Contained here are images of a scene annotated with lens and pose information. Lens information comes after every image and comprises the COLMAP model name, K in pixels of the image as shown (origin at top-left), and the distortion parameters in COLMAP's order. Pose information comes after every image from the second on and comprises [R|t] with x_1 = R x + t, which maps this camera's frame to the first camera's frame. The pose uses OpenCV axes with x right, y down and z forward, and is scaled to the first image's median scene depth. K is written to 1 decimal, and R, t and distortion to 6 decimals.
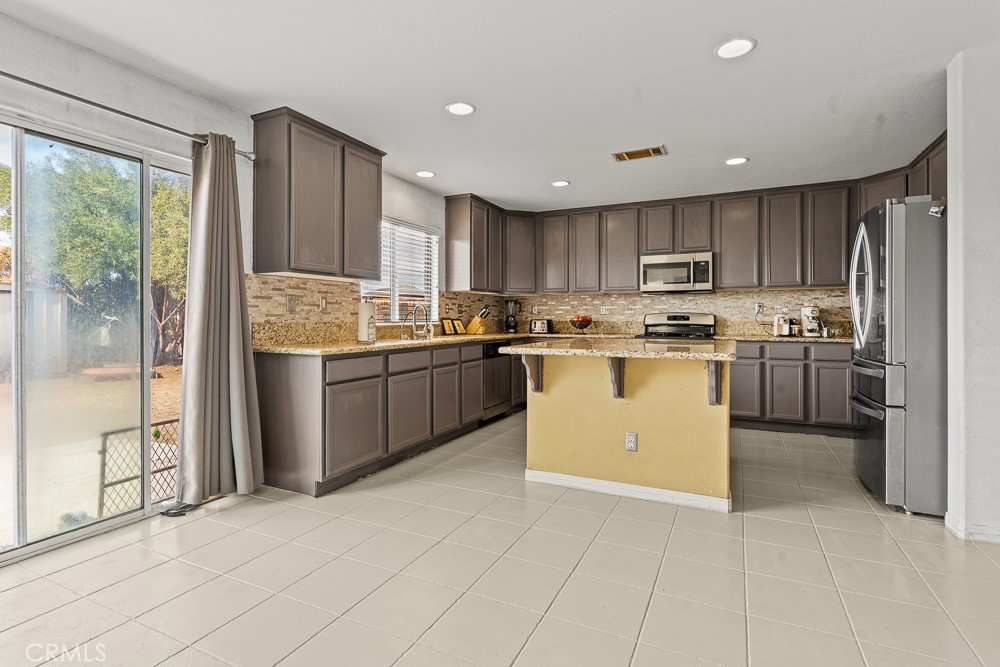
lens RADIAL K [[479.1, 0, 502.5], [0, 479.1, 326.9], [0, 0, 1]] dist [0.000423, 0.000153]
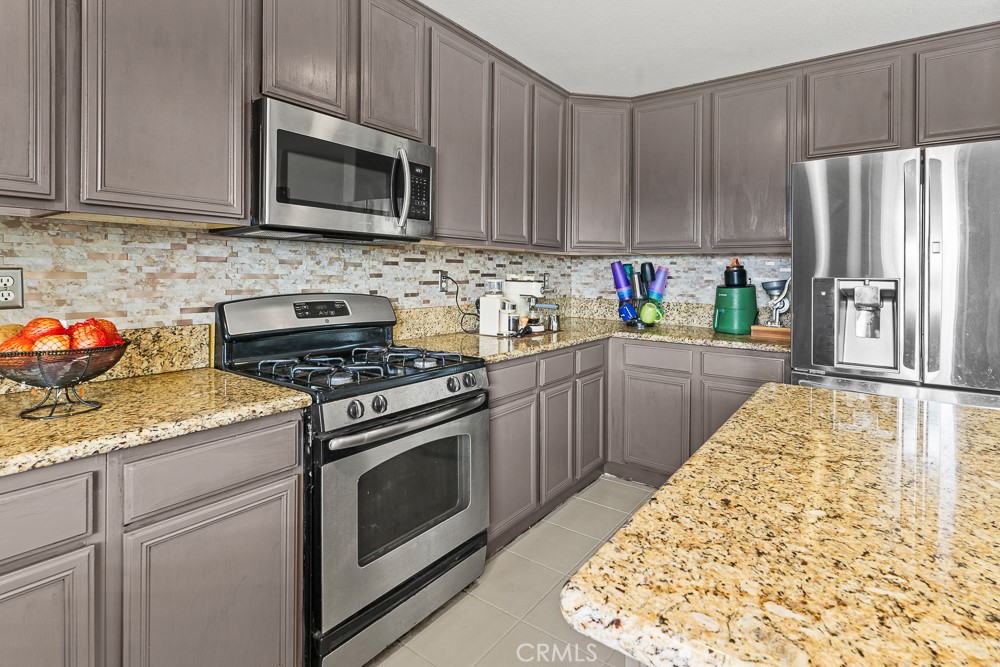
lens RADIAL K [[501.3, 0, 503.5], [0, 501.3, 276.9], [0, 0, 1]] dist [0.017017, 0.000480]
pose [[0.181371, -0.006762, 0.983392, 0.025279], [0.003439, 0.999975, 0.006242, -0.047182], [-0.983409, 0.002250, 0.181389, 0.845113]]
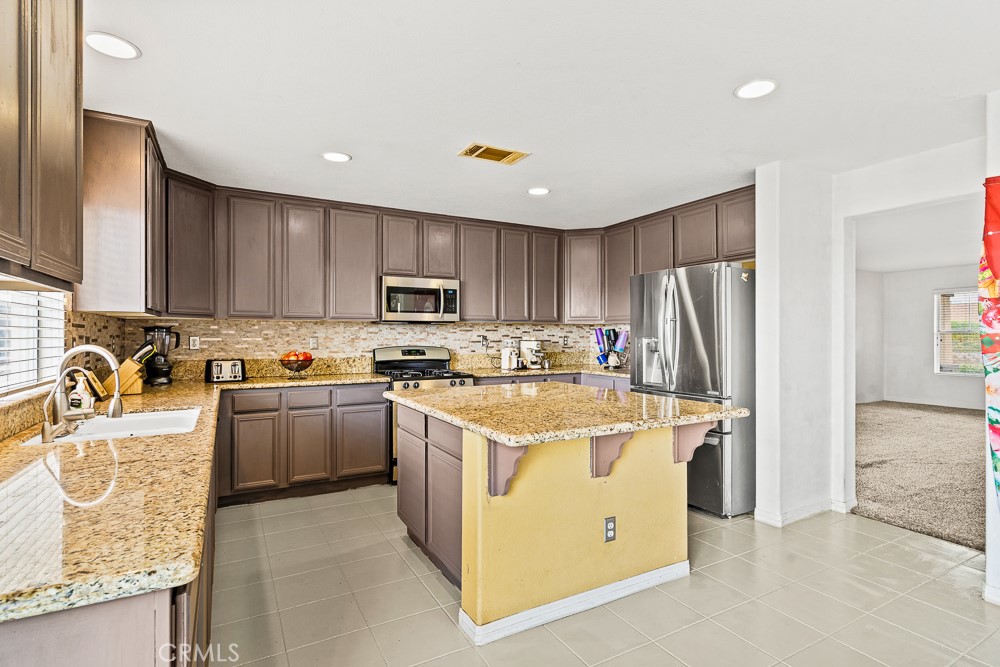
lens RADIAL K [[497.3, 0, 502.1], [0, 497.3, 340.3], [0, 0, 1]] dist [0.000636, 0.000219]
pose [[0.569739, -0.008863, 0.821778, -0.283476], [0.014677, 0.999892, 0.000609, -0.040821], [-0.821695, 0.011714, 0.569807, 0.389546]]
